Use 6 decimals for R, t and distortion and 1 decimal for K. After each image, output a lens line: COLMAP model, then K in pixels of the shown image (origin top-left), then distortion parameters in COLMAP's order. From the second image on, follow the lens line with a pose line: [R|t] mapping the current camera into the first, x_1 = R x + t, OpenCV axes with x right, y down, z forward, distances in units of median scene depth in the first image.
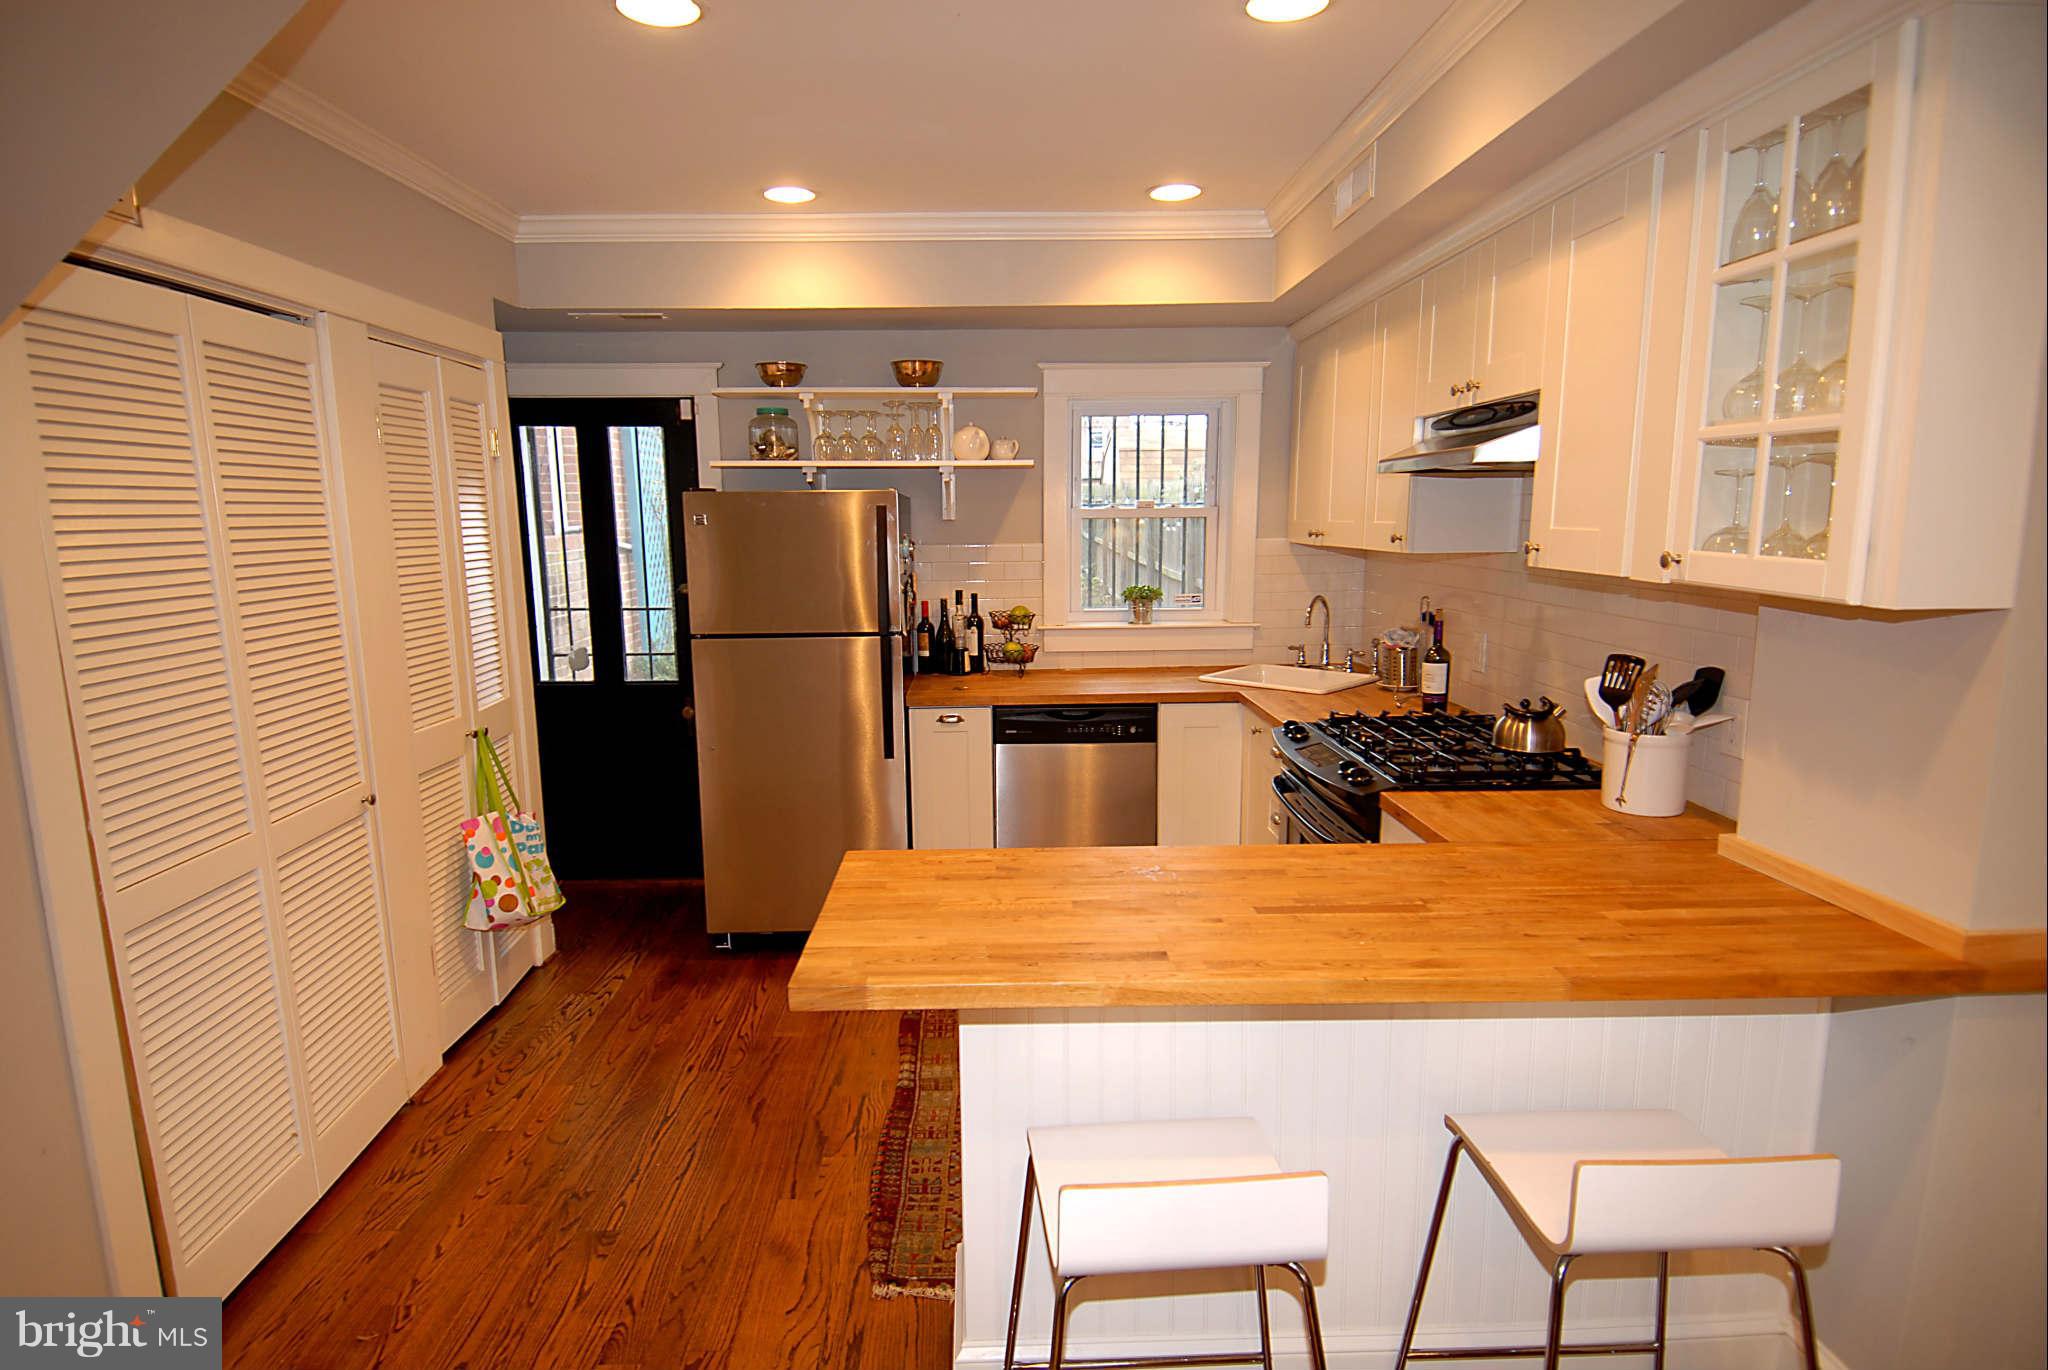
lens RADIAL K [[1103.4, 0, 996.2], [0, 1103.4, 699.3], [0, 0, 1]] dist [0.062469, -0.065728]
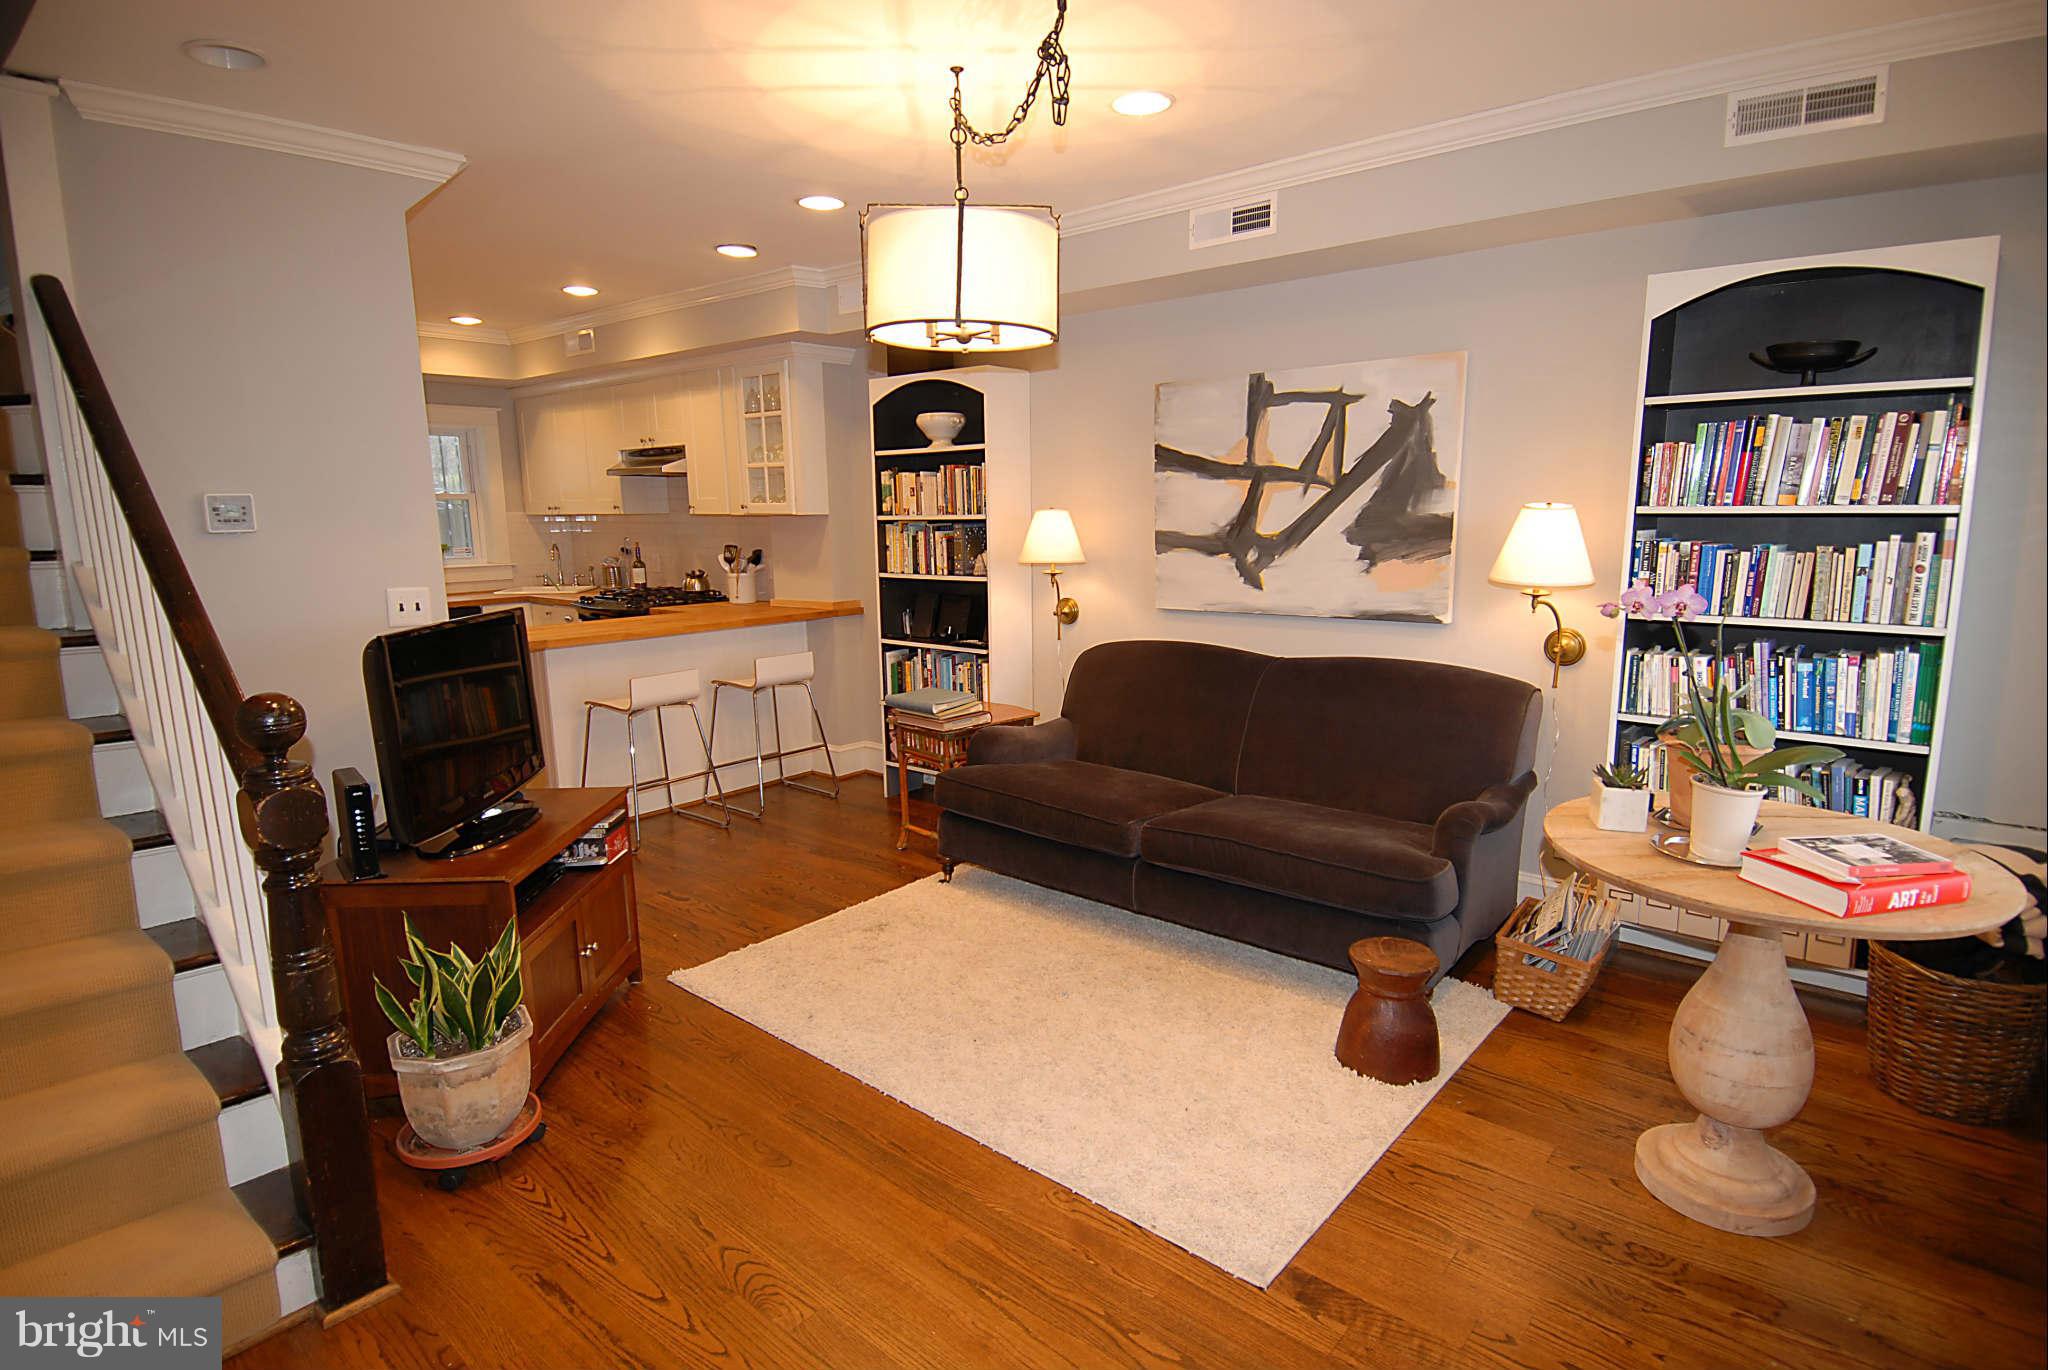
lens RADIAL K [[1064.5, 0, 1017.7], [0, 1064.5, 695.8], [0, 0, 1]] dist [0.058214, -0.060668]
pose [[0.660815, -0.131576, 0.738926, -0.667095], [0.133187, 0.989446, 0.057077, 0.188592], [-0.738637, 0.060698, 0.671365, -0.875404]]
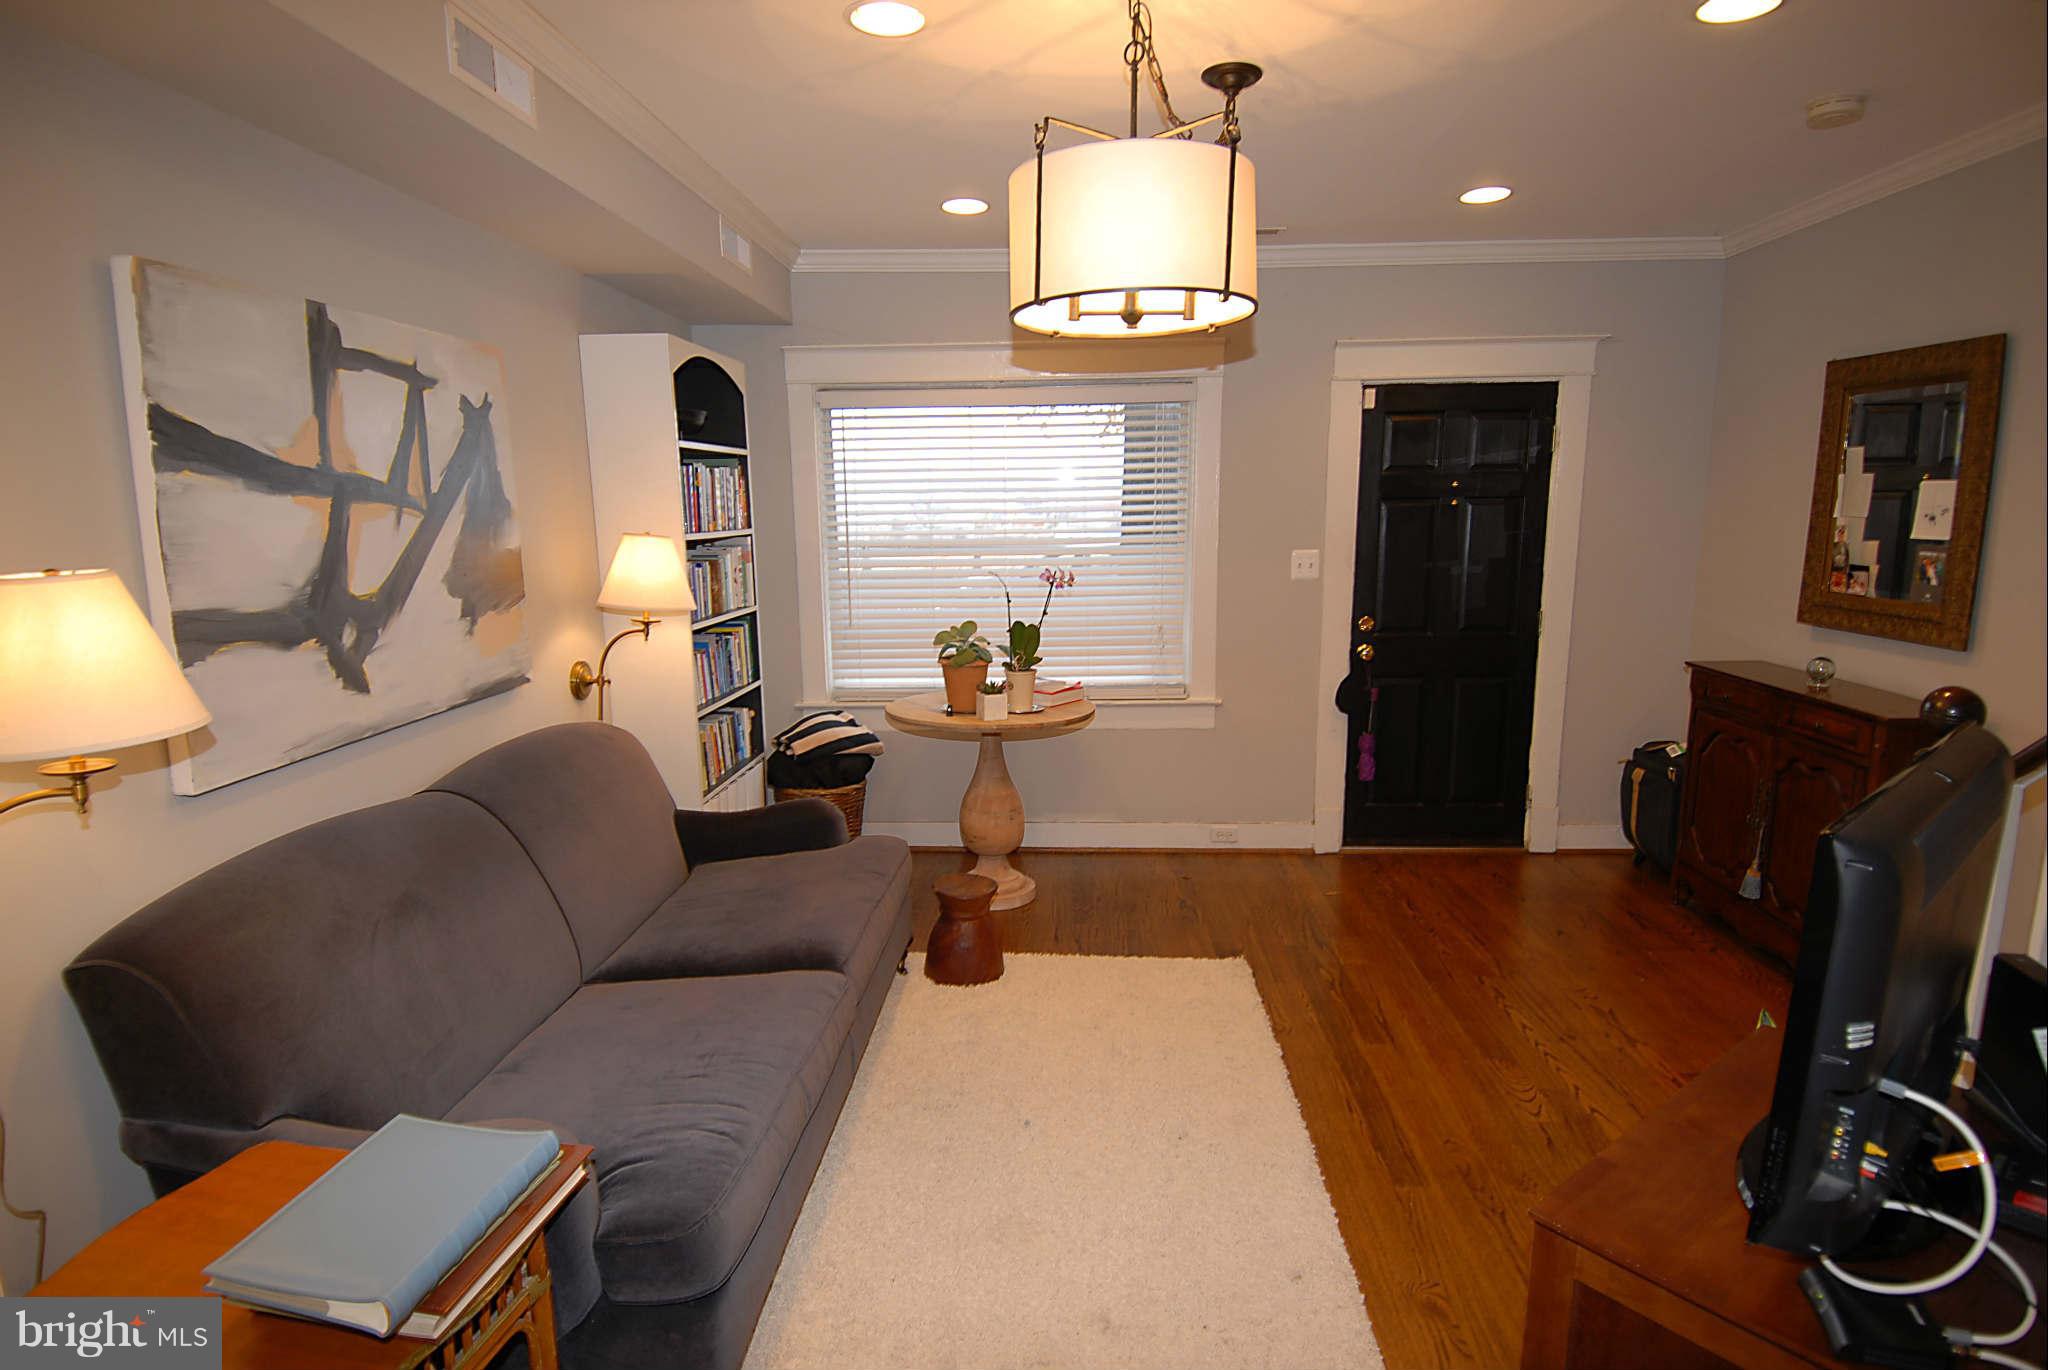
lens RADIAL K [[1091.4, 0, 1037.2], [0, 1091.4, 702.6], [0, 0, 1]] dist [0.060208, -0.065035]
pose [[-0.998672, 0.012406, 0.049999, -0.015106], [0.028819, 0.939029, 0.342628, -0.054772], [-0.042700, 0.343614, -0.938140, 0.408699]]
